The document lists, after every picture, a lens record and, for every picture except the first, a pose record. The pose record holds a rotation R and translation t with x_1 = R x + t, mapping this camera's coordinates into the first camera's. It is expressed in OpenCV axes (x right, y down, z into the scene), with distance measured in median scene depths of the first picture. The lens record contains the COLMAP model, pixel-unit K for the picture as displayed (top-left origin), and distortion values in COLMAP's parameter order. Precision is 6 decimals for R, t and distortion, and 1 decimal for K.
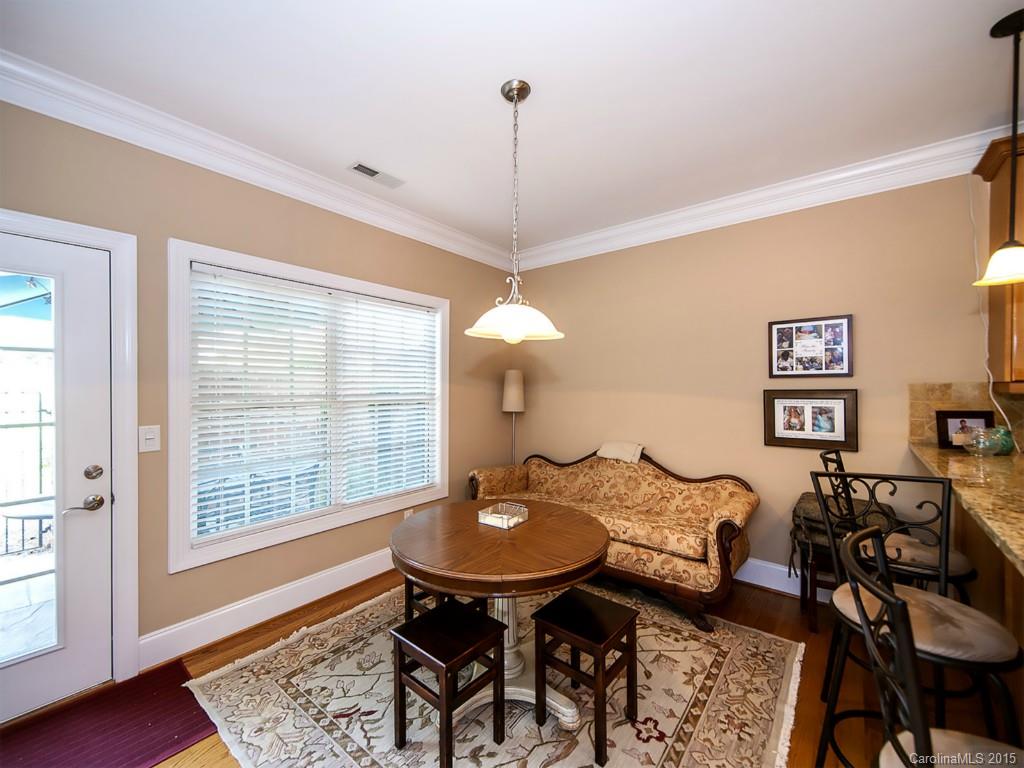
lens RADIAL K [[418.7, 0, 512.0], [0, 418.7, 384.0], [0, 0, 1]] dist [0.000314, -0.000052]
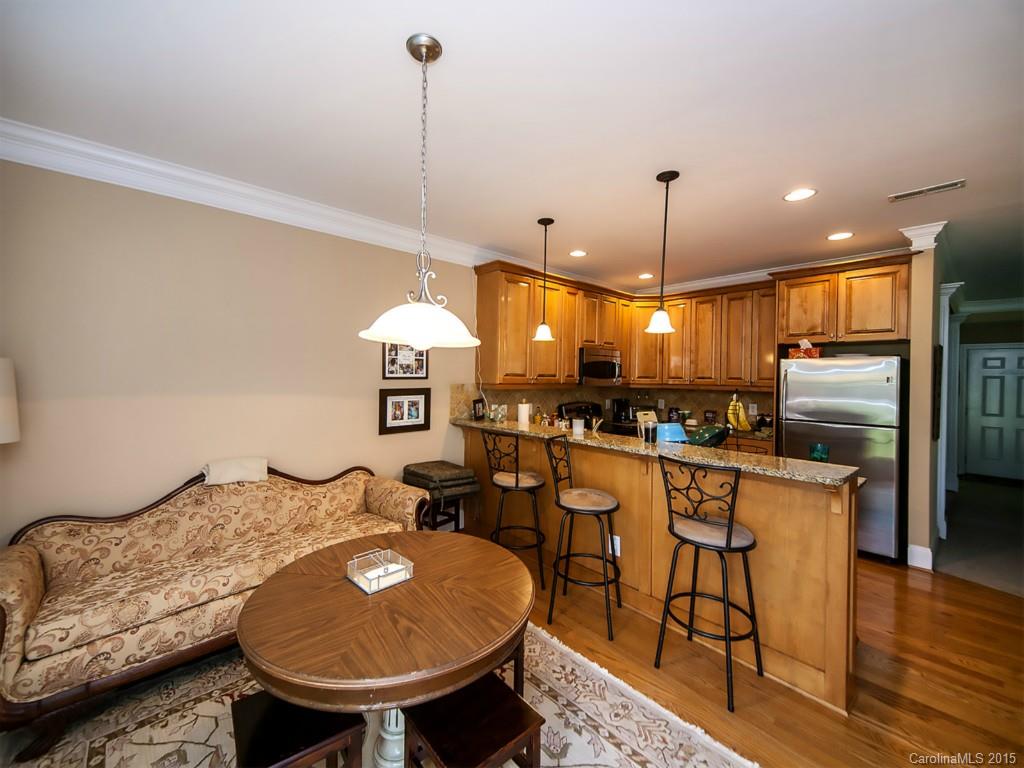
lens RADIAL K [[409.9, 0, 496.6], [0, 409.9, 376.1], [0, 0, 1]] dist [0.001739, -0.000036]
pose [[0.162617, 0.000325, 0.986689, -0.525967], [-0.013709, 0.999904, 0.001930, -0.031914], [-0.986594, -0.013840, 0.162606, 0.491531]]
